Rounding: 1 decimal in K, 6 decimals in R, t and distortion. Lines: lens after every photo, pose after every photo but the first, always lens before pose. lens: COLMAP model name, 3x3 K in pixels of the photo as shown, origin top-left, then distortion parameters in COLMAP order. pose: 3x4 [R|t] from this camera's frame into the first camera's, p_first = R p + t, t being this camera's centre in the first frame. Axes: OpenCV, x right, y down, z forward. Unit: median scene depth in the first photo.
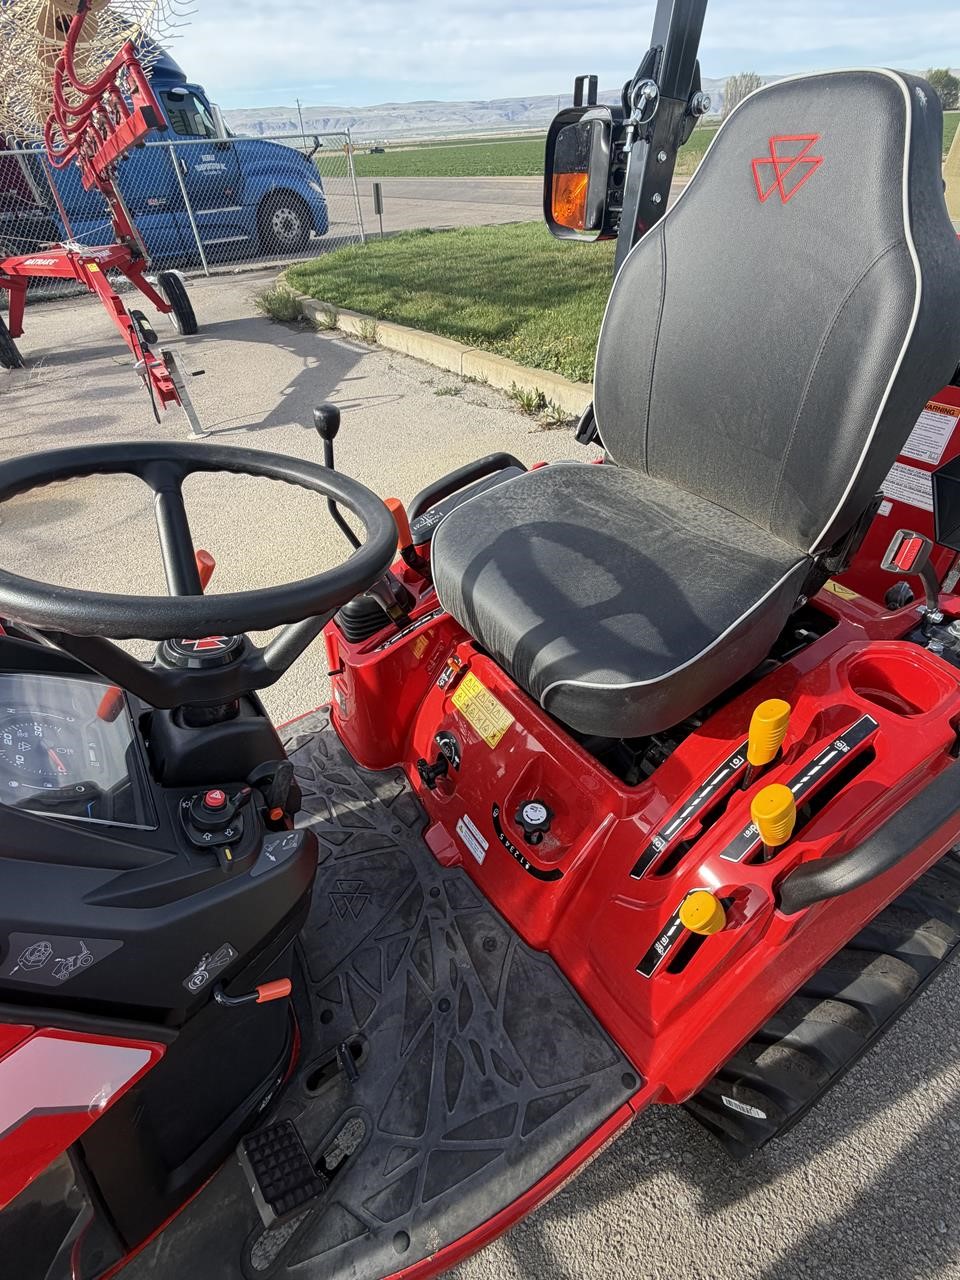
lens RADIAL K [[587.9, 0, 481.8], [0, 587.9, 643.4], [0, 0, 1]] dist [-0.001143, -0.000399]
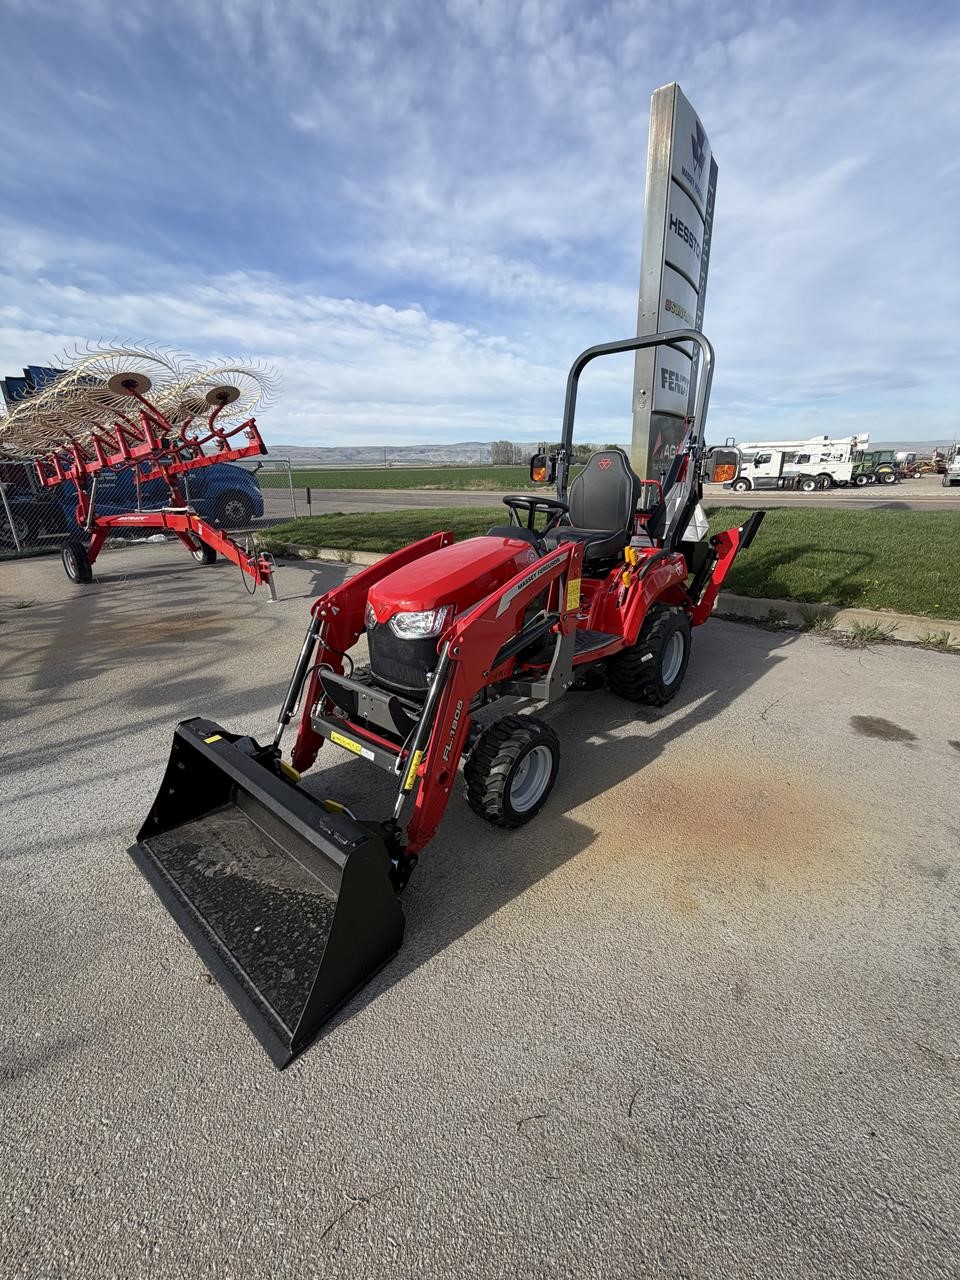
lens RADIAL K [[519.2, 0, 477.0], [0, 519.2, 650.1], [0, 0, 1]] dist [0.003620, -0.000776]
pose [[0.961394, -0.061255, 0.268271, -0.214208], [0.156224, 0.924062, -0.348860, 0.241884], [-0.226529, 0.377302, 0.897958, -0.255272]]
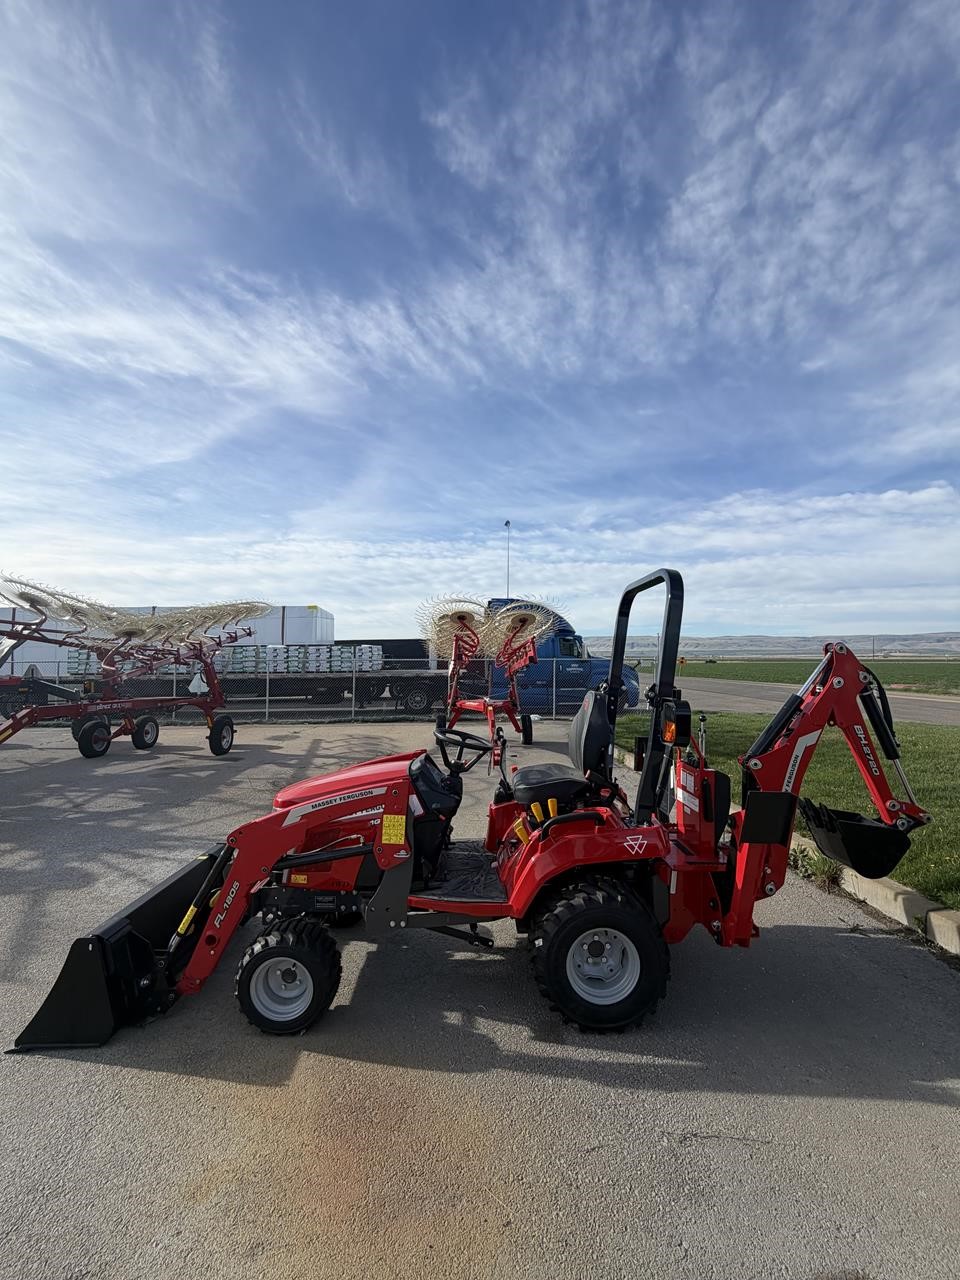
lens RADIAL K [[519.2, 0, 469.1], [0, 519.2, 637.6], [0, 0, 1]] dist [0.003620, -0.000776]
pose [[0.832041, 0.027489, -0.554032, 0.224262], [-0.390970, 0.737581, -0.550560, 0.172442], [0.393509, 0.674699, 0.624445, -0.275365]]
